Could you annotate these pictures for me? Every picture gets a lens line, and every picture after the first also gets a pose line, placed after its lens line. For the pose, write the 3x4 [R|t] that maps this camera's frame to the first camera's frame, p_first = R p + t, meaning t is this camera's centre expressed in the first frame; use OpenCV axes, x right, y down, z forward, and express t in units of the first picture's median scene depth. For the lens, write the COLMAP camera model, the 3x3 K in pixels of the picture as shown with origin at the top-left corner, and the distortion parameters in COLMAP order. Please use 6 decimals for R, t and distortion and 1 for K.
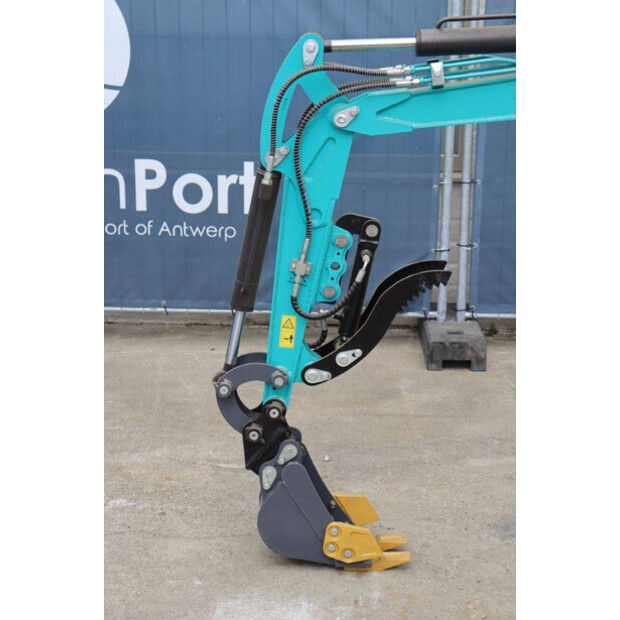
lens RADIAL K [[1228.4, 0, 310.0], [0, 1228.4, 310.0], [0, 0, 1]] dist [0.264129, 0.053158]
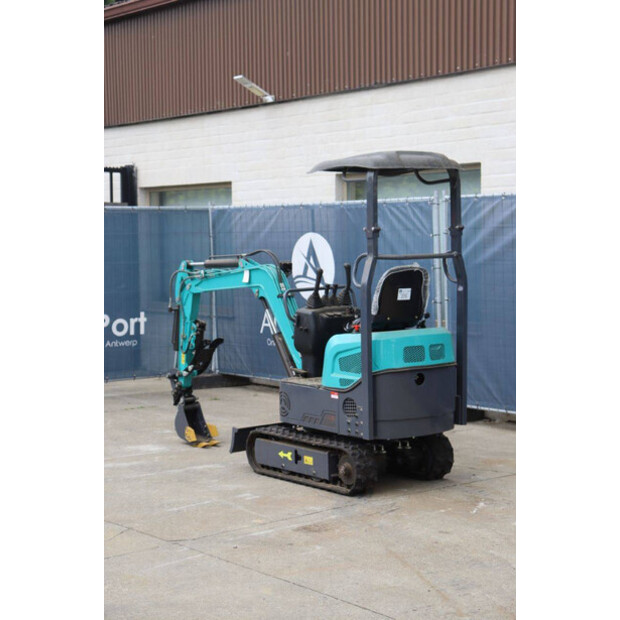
lens RADIAL K [[1228.4, 0, 310.0], [0, 1228.4, 310.0], [0, 0, 1]] dist [0.264129, 0.053158]
pose [[0.649893, 0.027654, -0.759522, 2.376276], [-0.160492, 0.981796, -0.101580, 0.150366], [0.742887, 0.187914, 0.642501, -0.679896]]
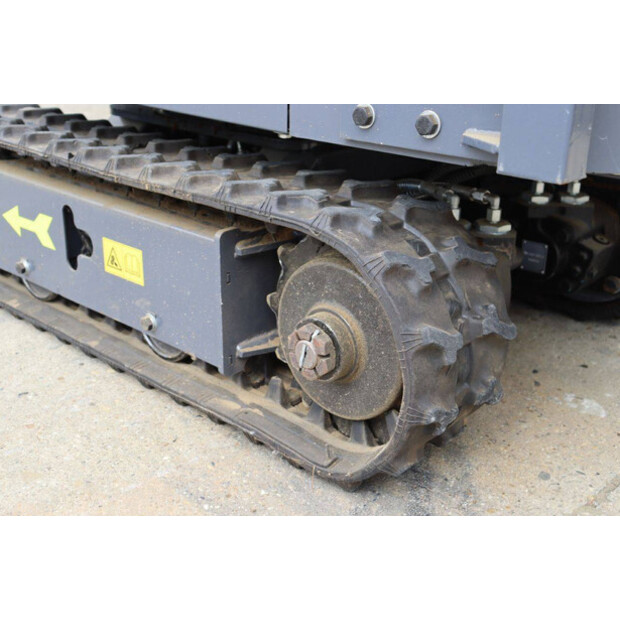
lens RADIAL K [[822.8, 0, 310.0], [0, 822.8, 310.0], [0, 0, 1]] dist [0.021610, 0.030014]
pose [[0.758269, 0.241096, -0.605723, 0.829730], [-0.165928, 0.969880, 0.178326, 0.140975], [0.630473, -0.034712, 0.775435, 0.698142]]
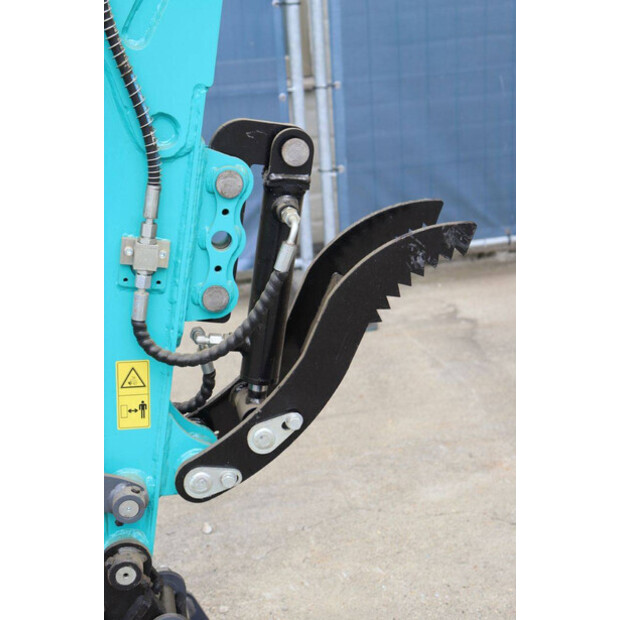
lens RADIAL K [[1016.4, 0, 310.0], [0, 1016.4, 310.0], [0, 0, 1]] dist [0.144069, 0.104856]
pose [[0.974984, -0.134409, 0.177031, -0.016834], [0.120299, 0.988811, 0.088205, -0.038326], [-0.186906, -0.064701, 0.980245, 0.608266]]
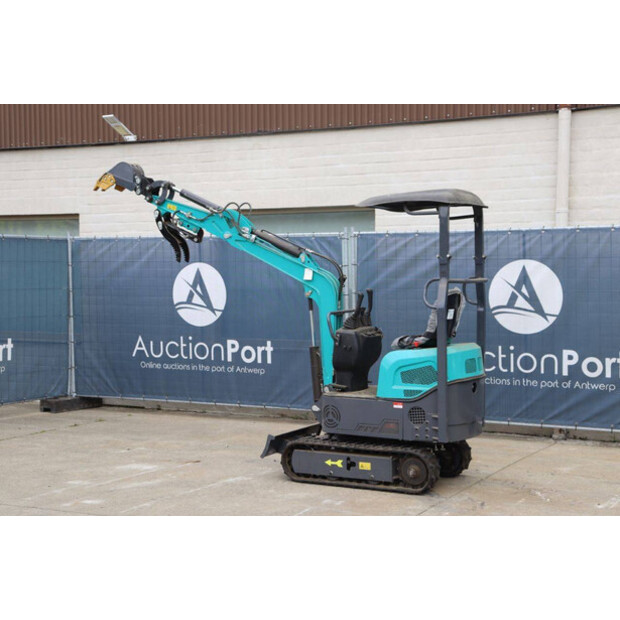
lens RADIAL K [[1075.1, 0, 310.0], [0, 1075.1, 310.0], [0, 0, 1]] dist [0.158350, 0.217722]
pose [[0.900664, 0.004440, -0.434493, 1.459988], [-0.092325, 0.979070, -0.181377, 0.297583], [0.424594, 0.203474, 0.882223, -1.246947]]
